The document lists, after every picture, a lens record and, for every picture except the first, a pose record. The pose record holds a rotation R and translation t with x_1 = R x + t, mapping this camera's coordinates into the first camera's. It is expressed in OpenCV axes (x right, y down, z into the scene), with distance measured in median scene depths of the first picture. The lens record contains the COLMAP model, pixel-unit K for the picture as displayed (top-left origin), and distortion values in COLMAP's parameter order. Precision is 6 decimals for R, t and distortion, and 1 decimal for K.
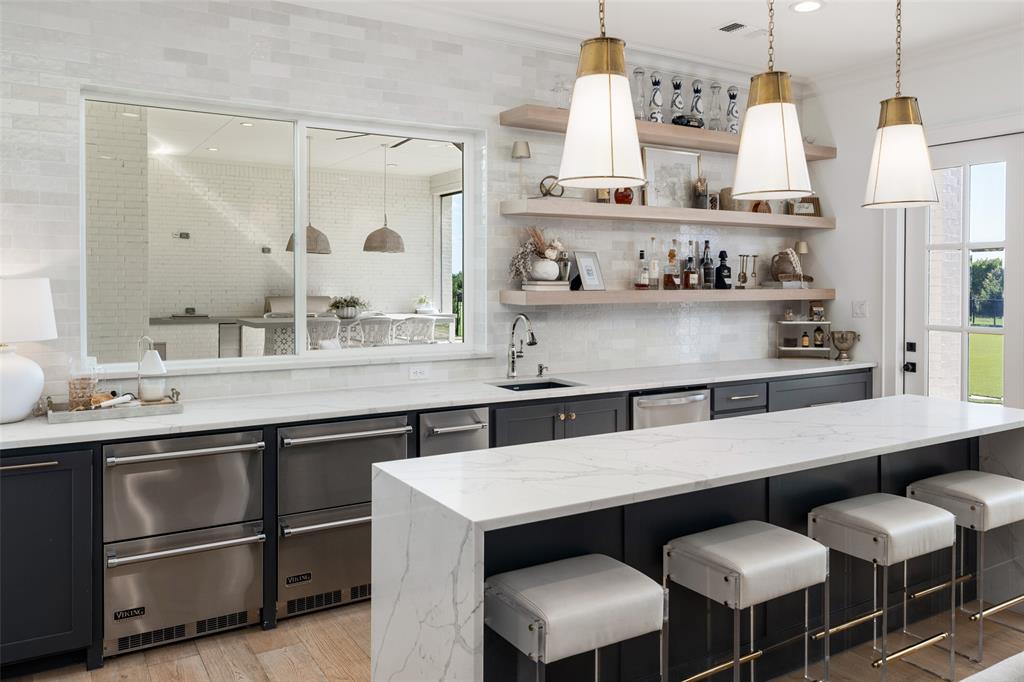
lens RADIAL K [[771.4, 0, 505.1], [0, 771.4, 285.7], [0, 0, 1]] dist [-0.000298, 0.001404]
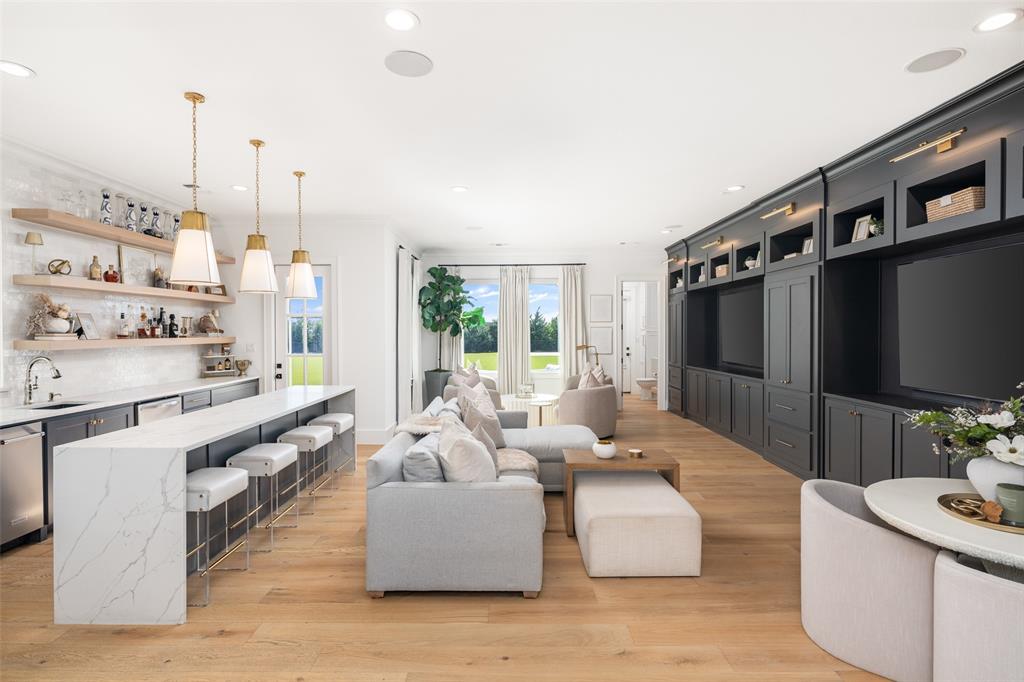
lens RADIAL K [[507.7, 0, 512.0], [0, 507.7, 341.0], [0, 0, 1]] dist [-0.000837, -0.000300]
pose [[0.515776, -0.018841, 0.856516, -0.276419], [0.009293, 0.999822, 0.016397, 0.000285], [-0.856673, -0.000498, 0.515860, -0.175790]]
